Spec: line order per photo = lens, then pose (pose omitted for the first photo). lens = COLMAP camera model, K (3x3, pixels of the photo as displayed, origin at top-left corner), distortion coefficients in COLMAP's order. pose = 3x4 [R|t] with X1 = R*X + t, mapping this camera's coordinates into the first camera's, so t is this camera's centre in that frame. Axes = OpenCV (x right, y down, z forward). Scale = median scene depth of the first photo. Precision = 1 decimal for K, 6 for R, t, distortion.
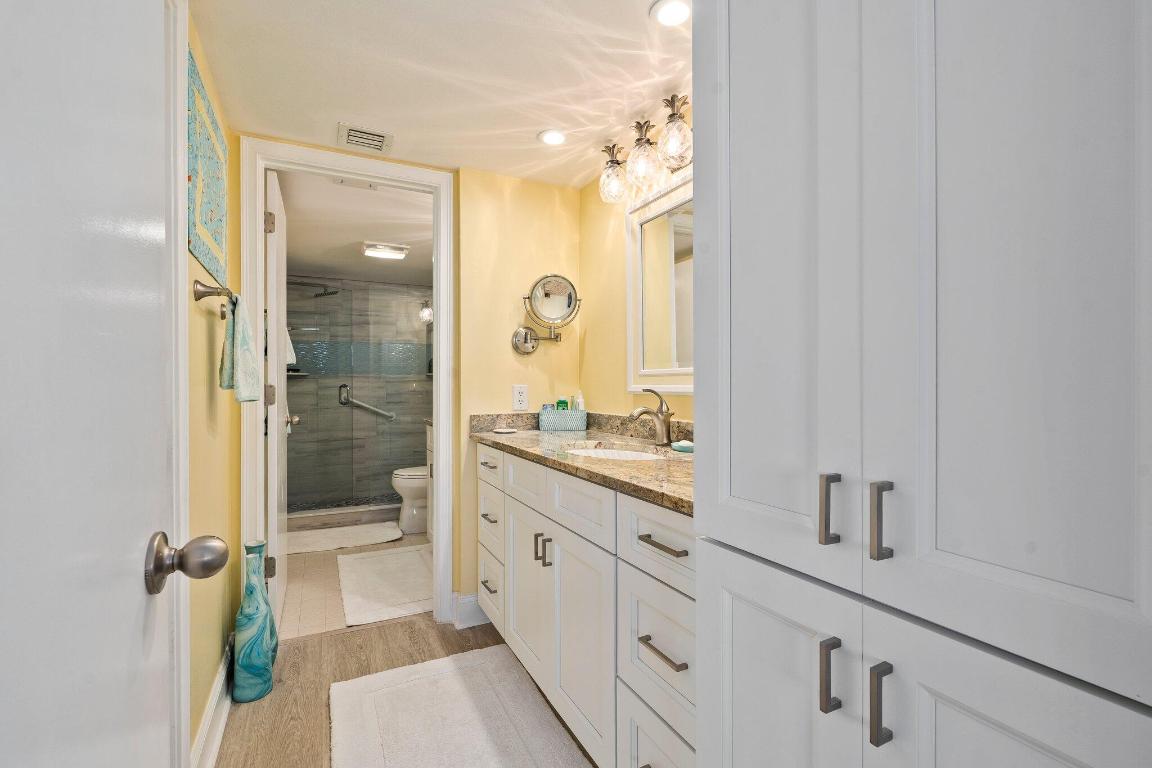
lens RADIAL K [[505.5, 0, 576.0], [0, 505.5, 384.0], [0, 0, 1]] dist [-0.003431, -0.000165]
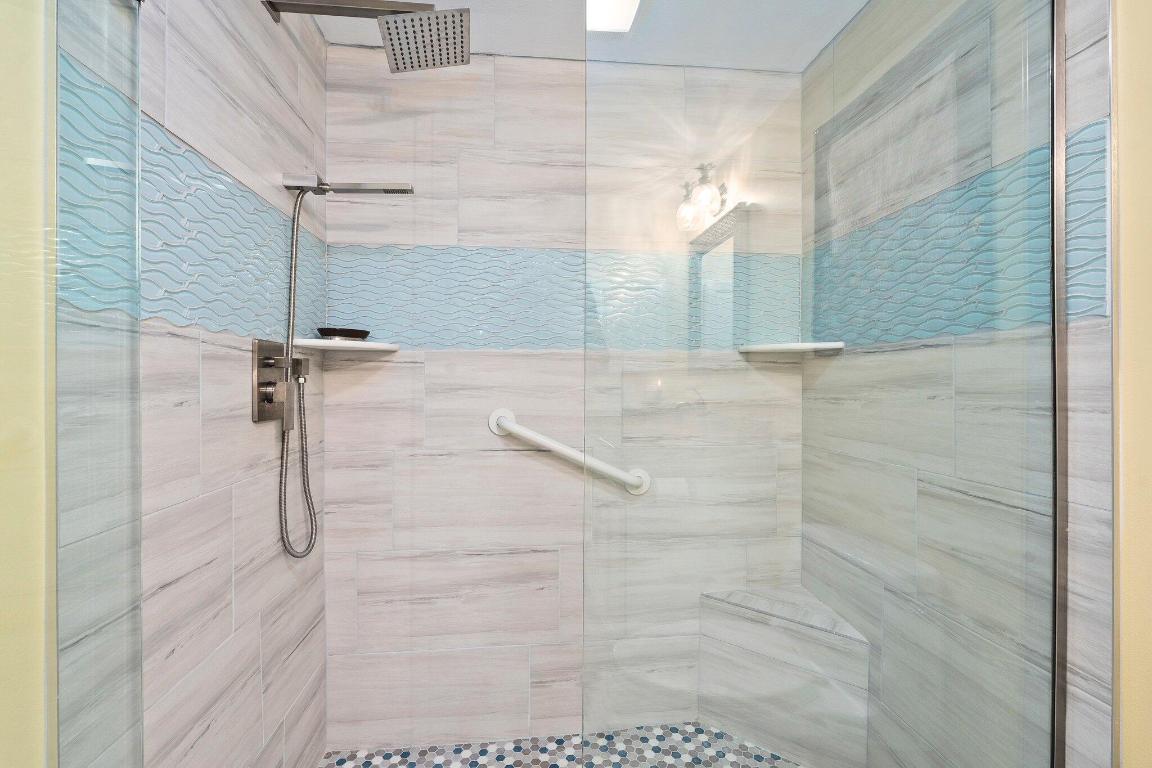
lens RADIAL K [[505.5, 0, 576.0], [0, 505.5, 384.0], [0, 0, 1]] dist [-0.003431, -0.000165]
pose [[0.939429, 0.007131, -0.342668, -0.301173], [-0.004089, 0.999946, 0.009599, 0.000401], [0.342718, -0.007616, 0.939407, 0.712390]]
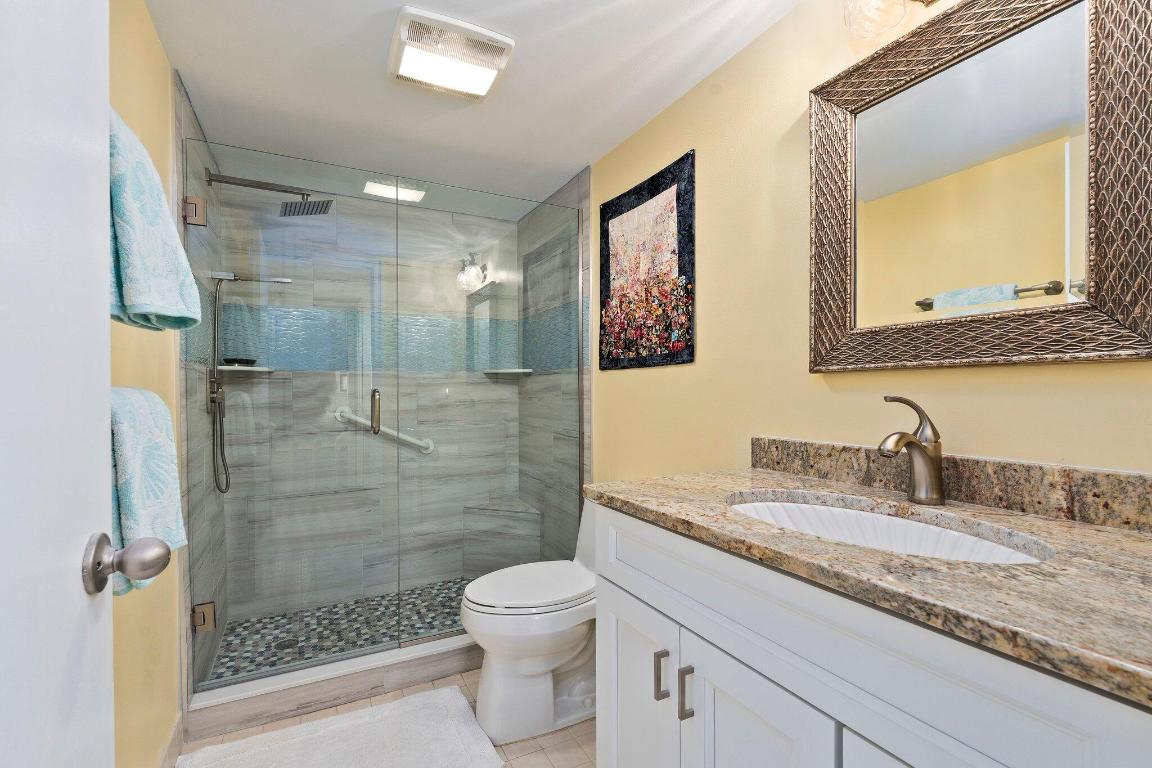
lens RADIAL K [[524.3, 0, 570.4], [0, 524.3, 393.9], [0, 0, 1]] dist [-0.000446, 0.000245]
pose [[0.999990, -0.001861, 0.004024, -0.215826], [0.001818, 0.999942, 0.010578, 0.000576], [-0.004044, -0.010570, 0.999936, 0.439038]]
